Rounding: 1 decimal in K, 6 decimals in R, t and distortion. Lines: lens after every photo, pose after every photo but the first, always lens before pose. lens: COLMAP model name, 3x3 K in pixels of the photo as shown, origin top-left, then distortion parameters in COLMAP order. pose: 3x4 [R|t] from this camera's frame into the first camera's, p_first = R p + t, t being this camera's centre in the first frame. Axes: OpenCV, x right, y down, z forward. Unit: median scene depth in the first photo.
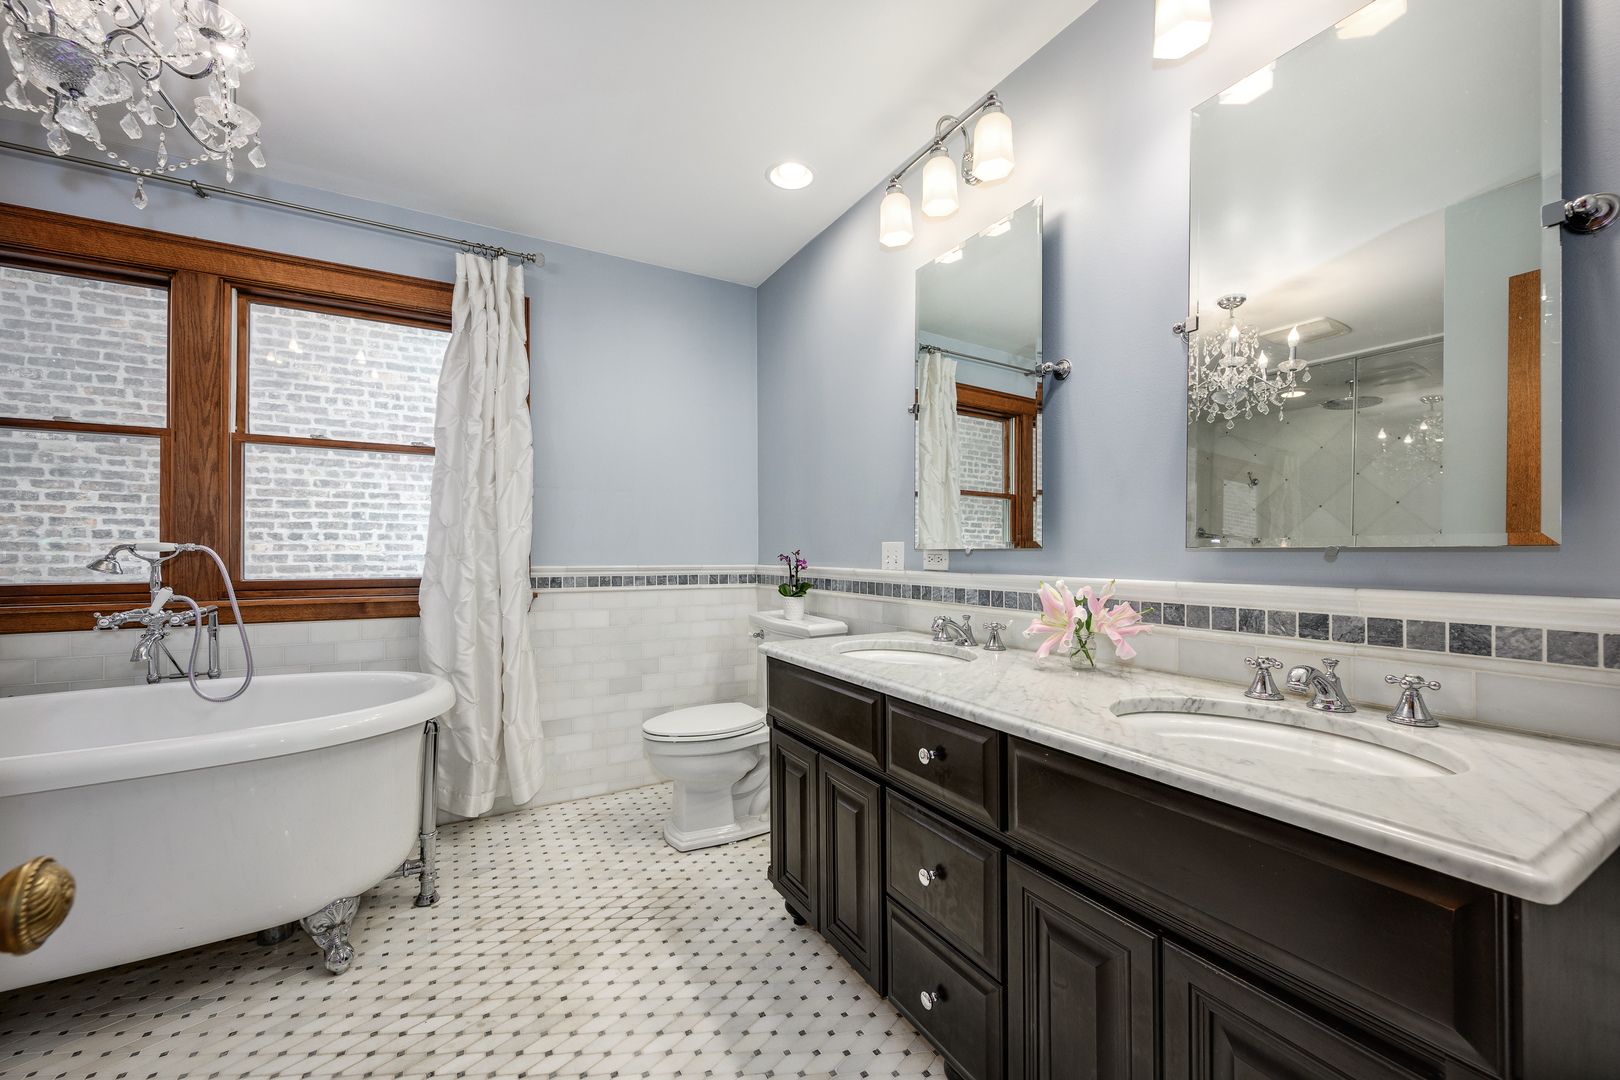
lens RADIAL K [[662.1, 0, 815.9], [0, 662.1, 547.0], [0, 0, 1]] dist [0.000763, 0.000545]
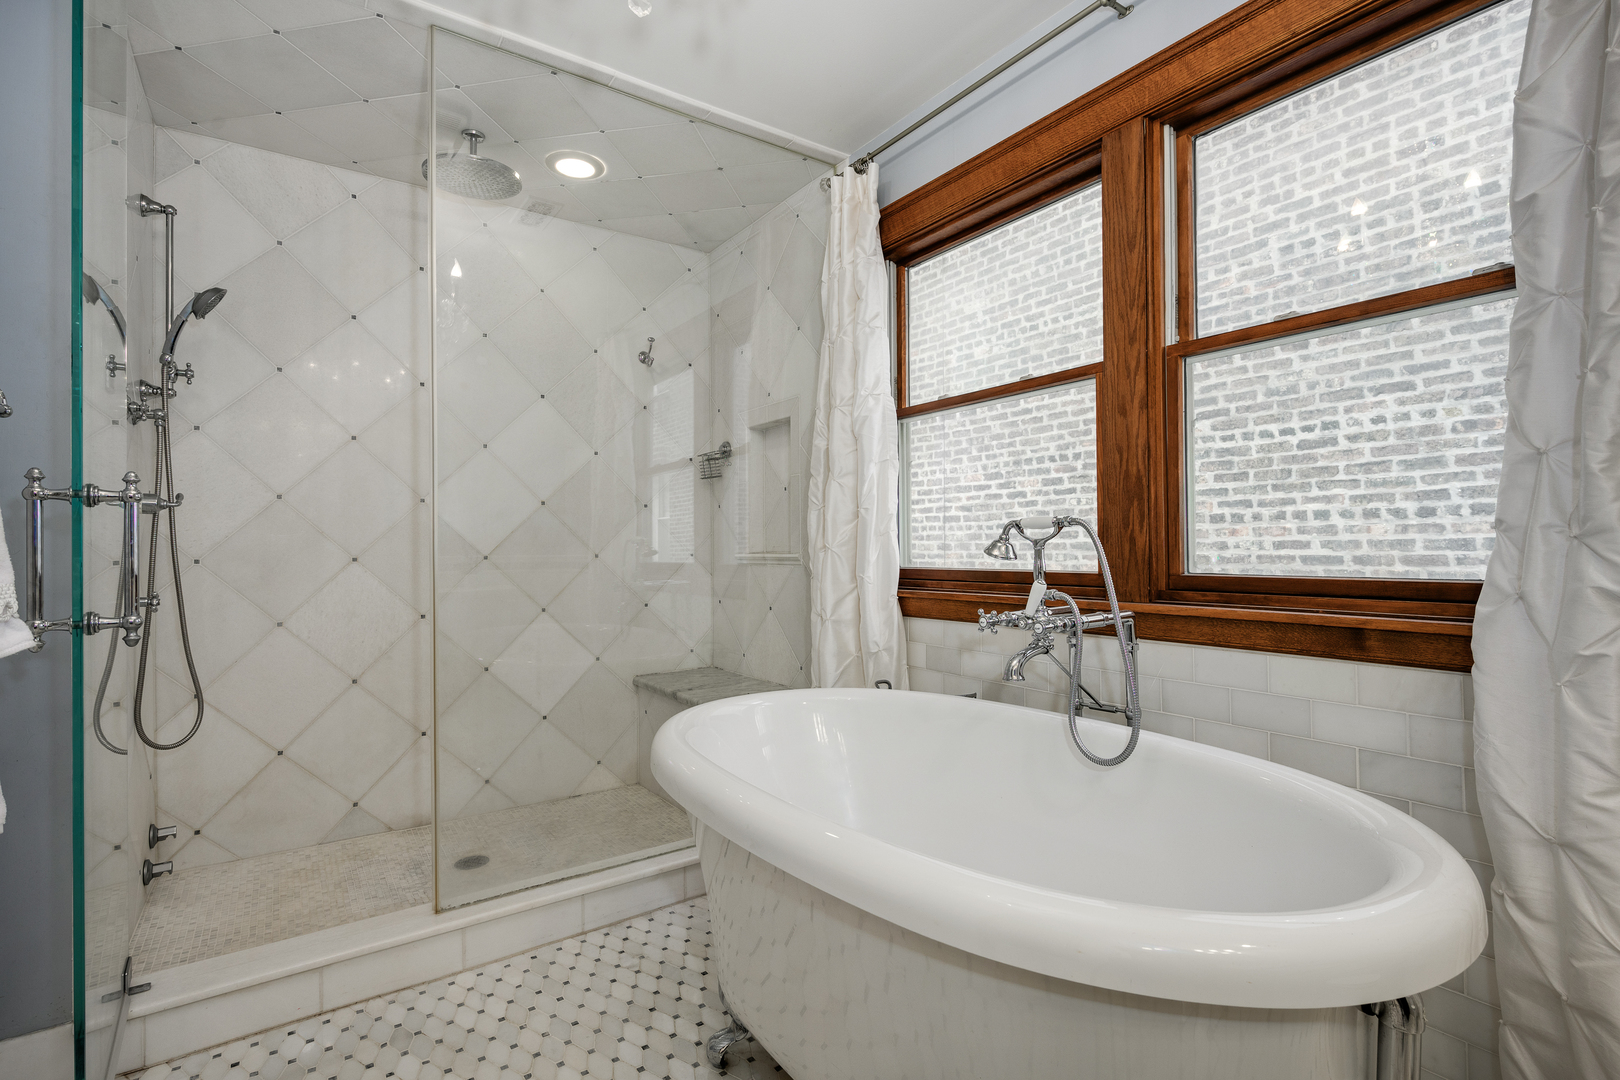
lens RADIAL K [[750.7, 0, 811.0], [0, 750.7, 541.8], [0, 0, 1]] dist [-0.005736, 0.000423]
pose [[0.101795, -0.009965, -0.994756, -0.111388], [0.016195, 0.999834, -0.008359, 0.011695], [0.994674, -0.015259, 0.101939, 0.340841]]
